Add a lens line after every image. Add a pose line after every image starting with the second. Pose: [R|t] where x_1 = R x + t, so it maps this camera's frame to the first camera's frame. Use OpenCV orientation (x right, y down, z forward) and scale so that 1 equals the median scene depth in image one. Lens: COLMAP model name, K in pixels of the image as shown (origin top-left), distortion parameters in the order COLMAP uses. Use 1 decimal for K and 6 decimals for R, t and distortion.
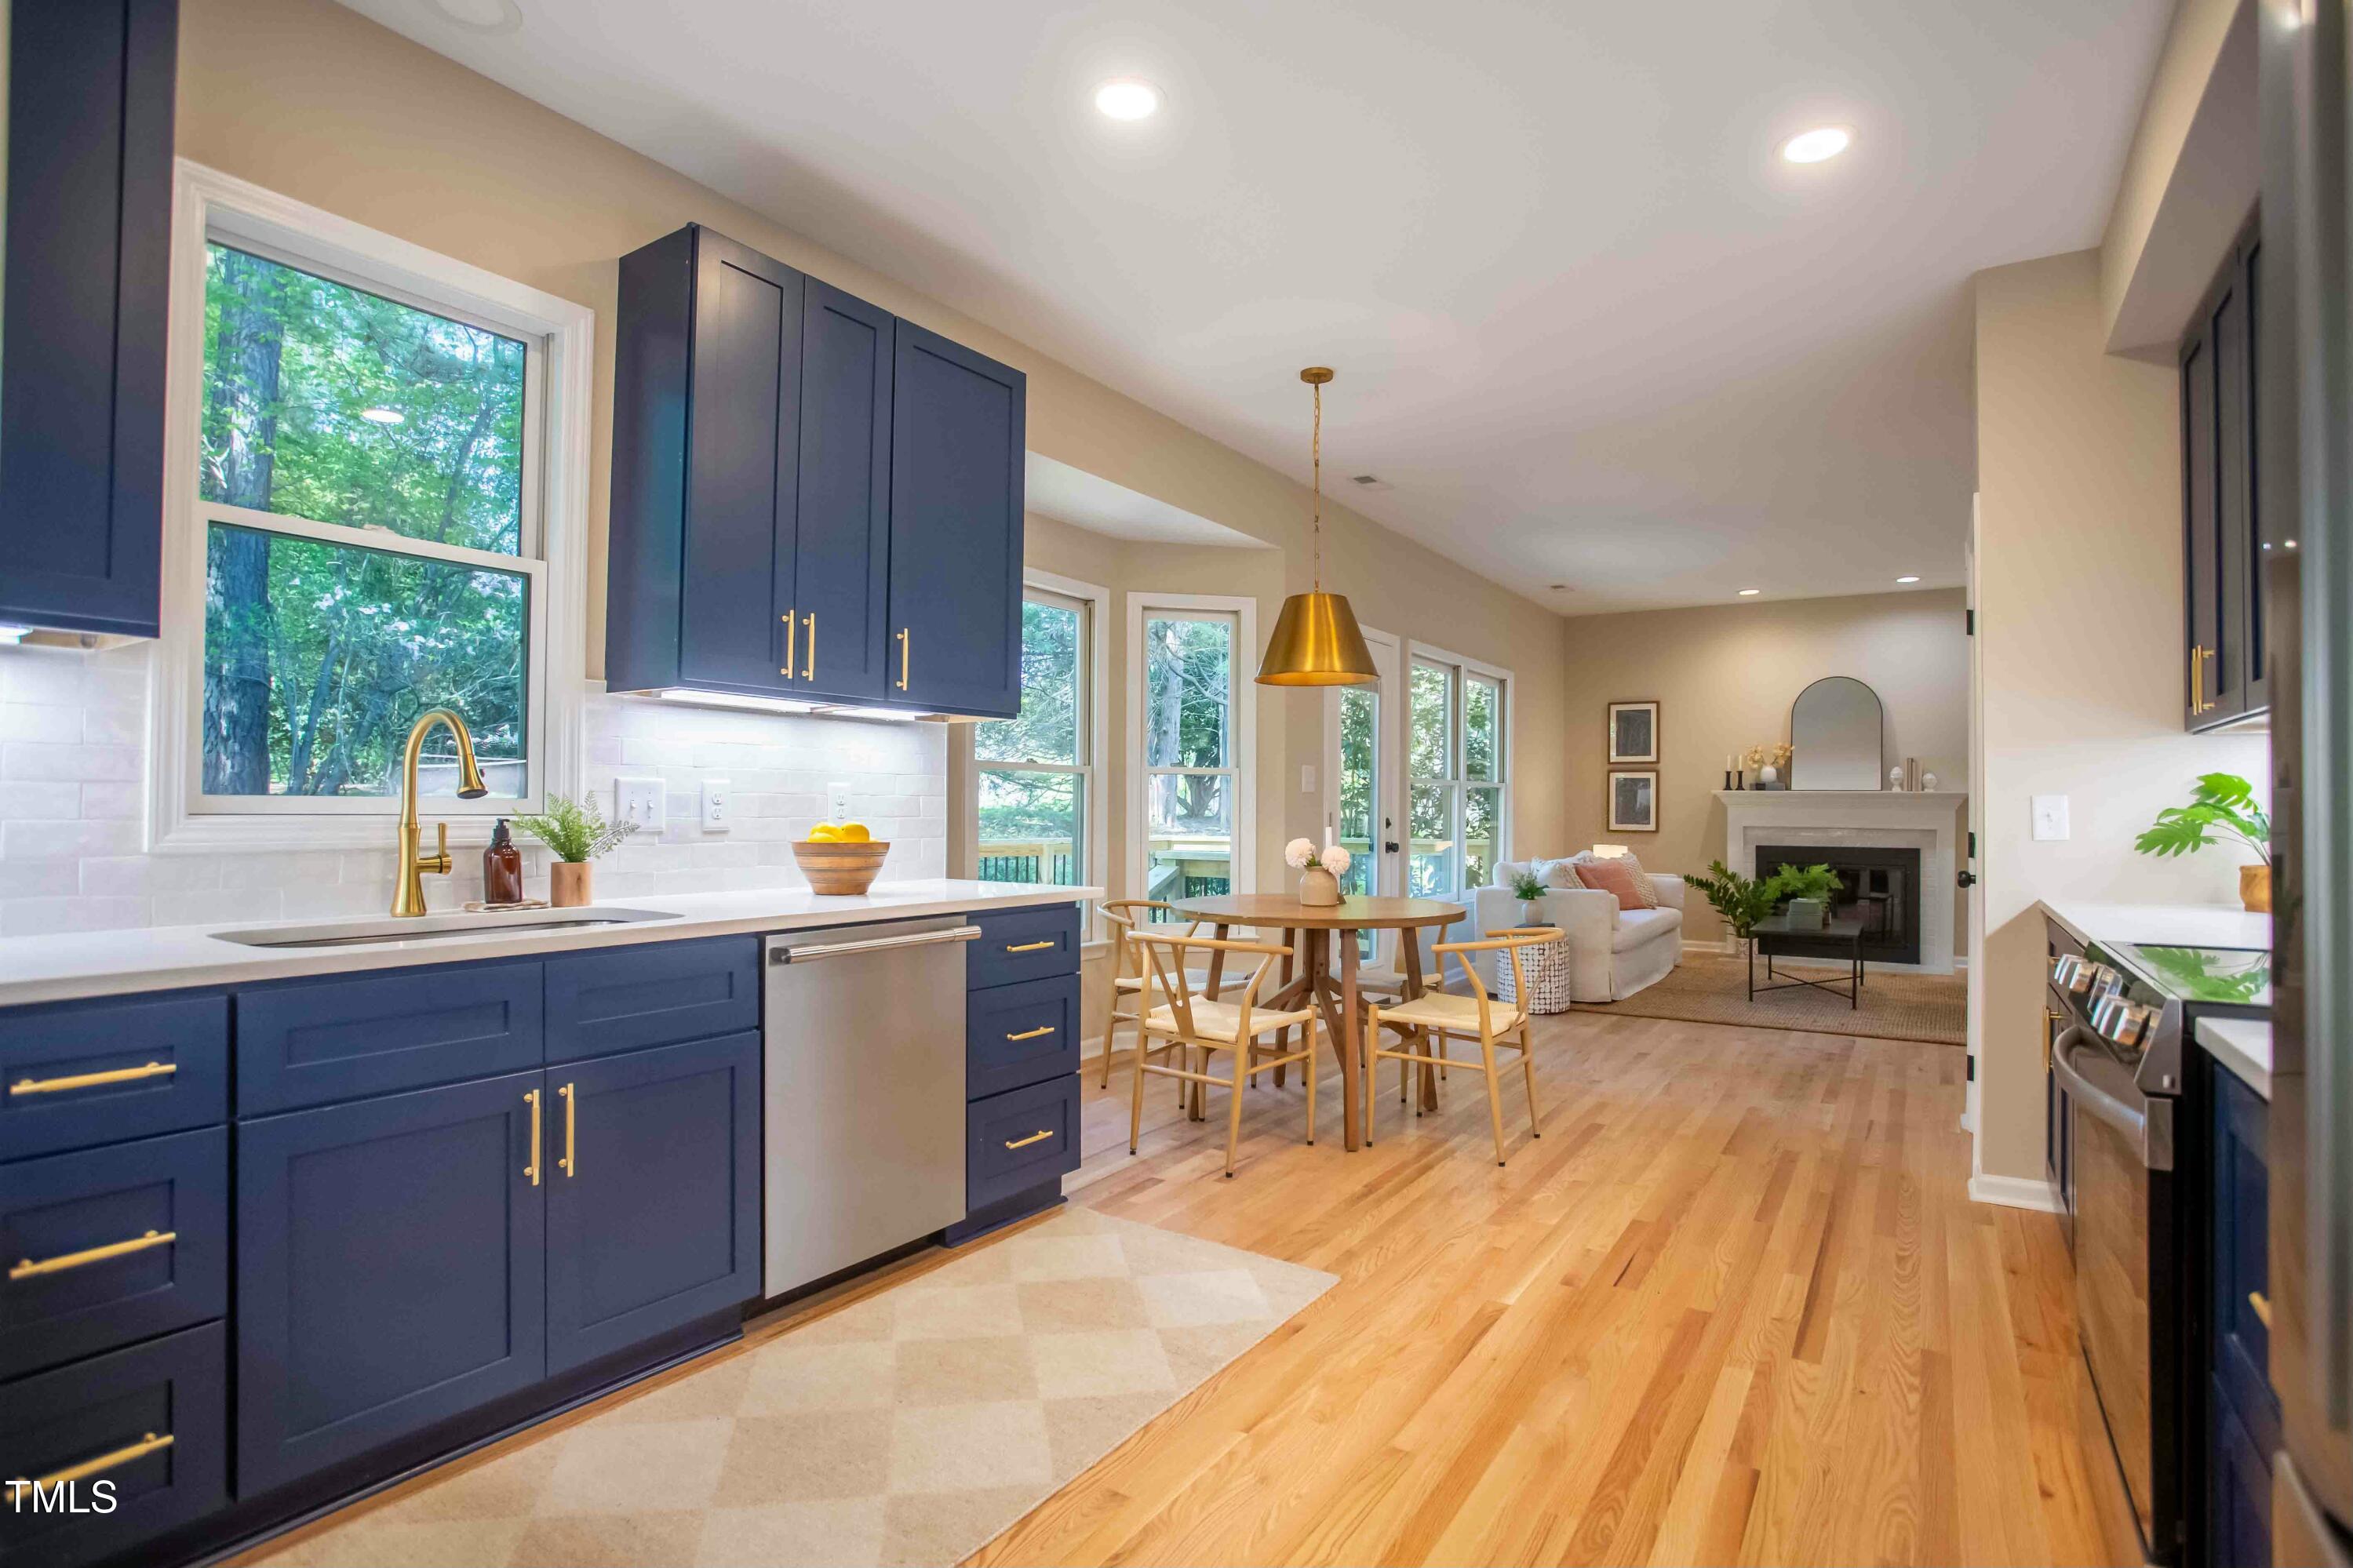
lens RADIAL K [[1174.4, 0, 1184.5], [0, 1174.4, 790.1], [0, 0, 1]] dist [-0.043849, 0.005311]
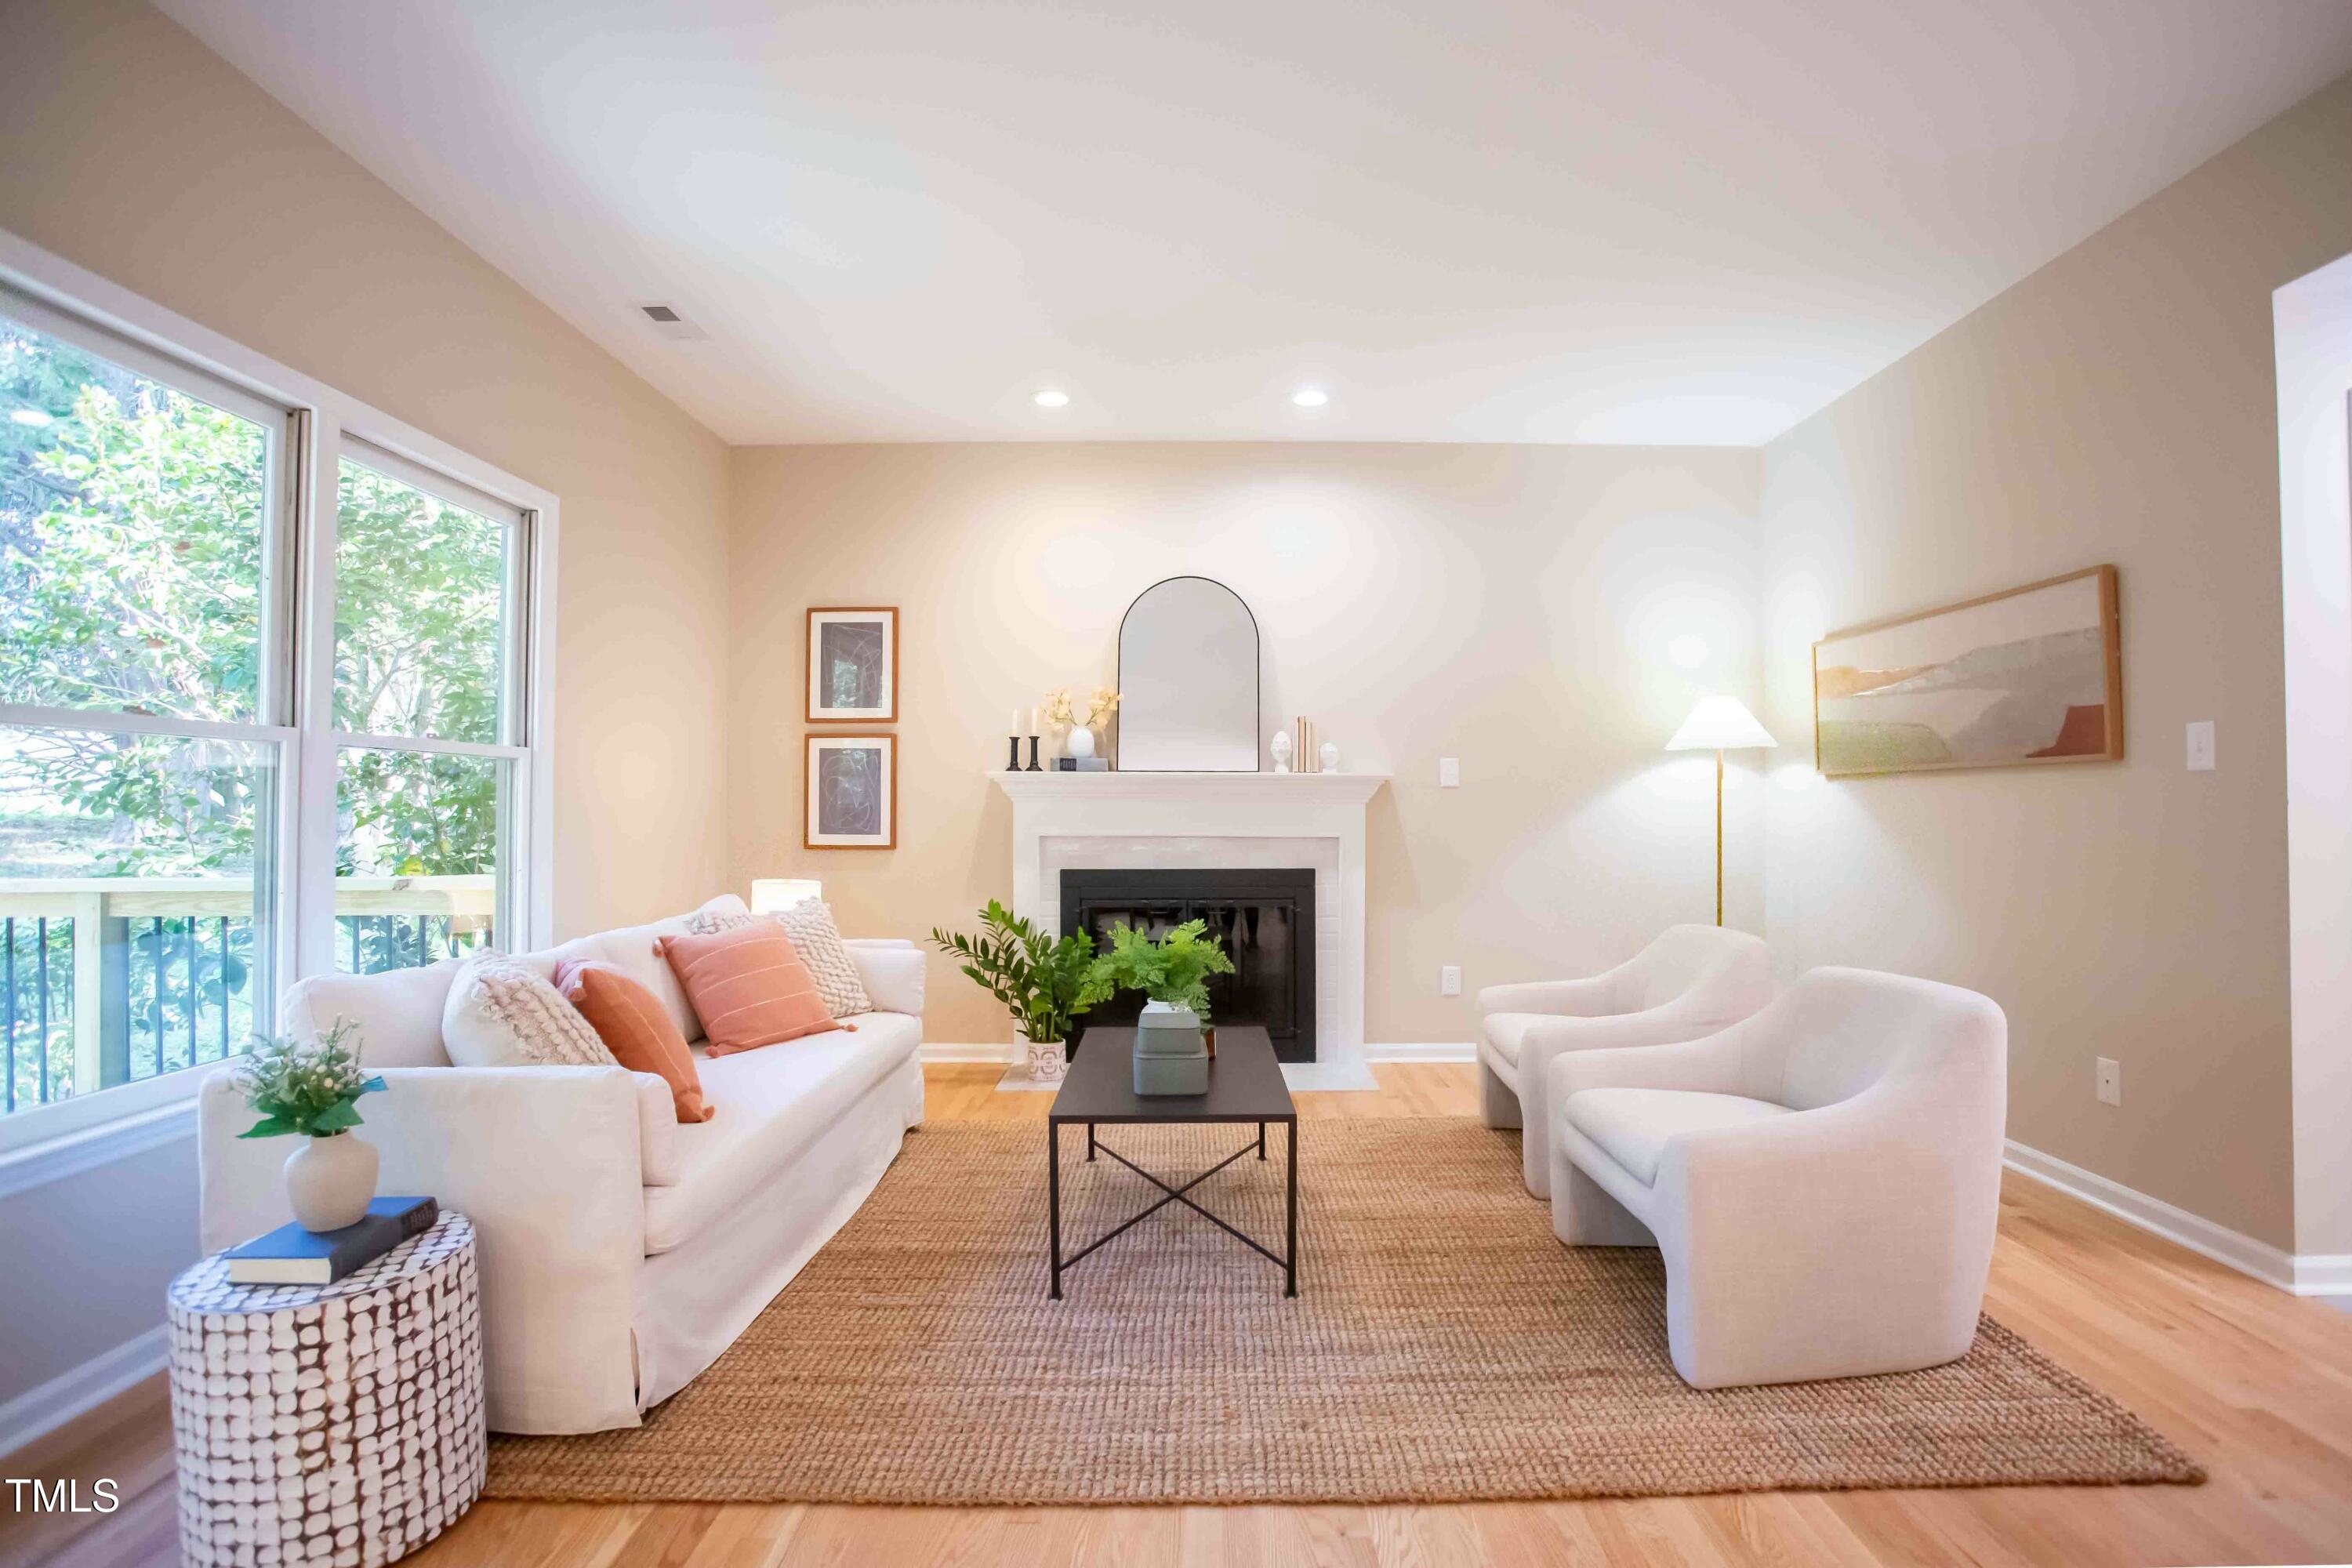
lens RADIAL K [[1194.4, 0, 1187.3], [0, 1194.4, 790.7], [0, 0, 1]] dist [-0.029179, -0.000597]
pose [[0.844433, 0.000474, 0.535662, 0.239125], [-0.000594, 1.000000, 0.000051, 0.009347], [-0.535662, -0.000361, 0.844433, 0.490429]]
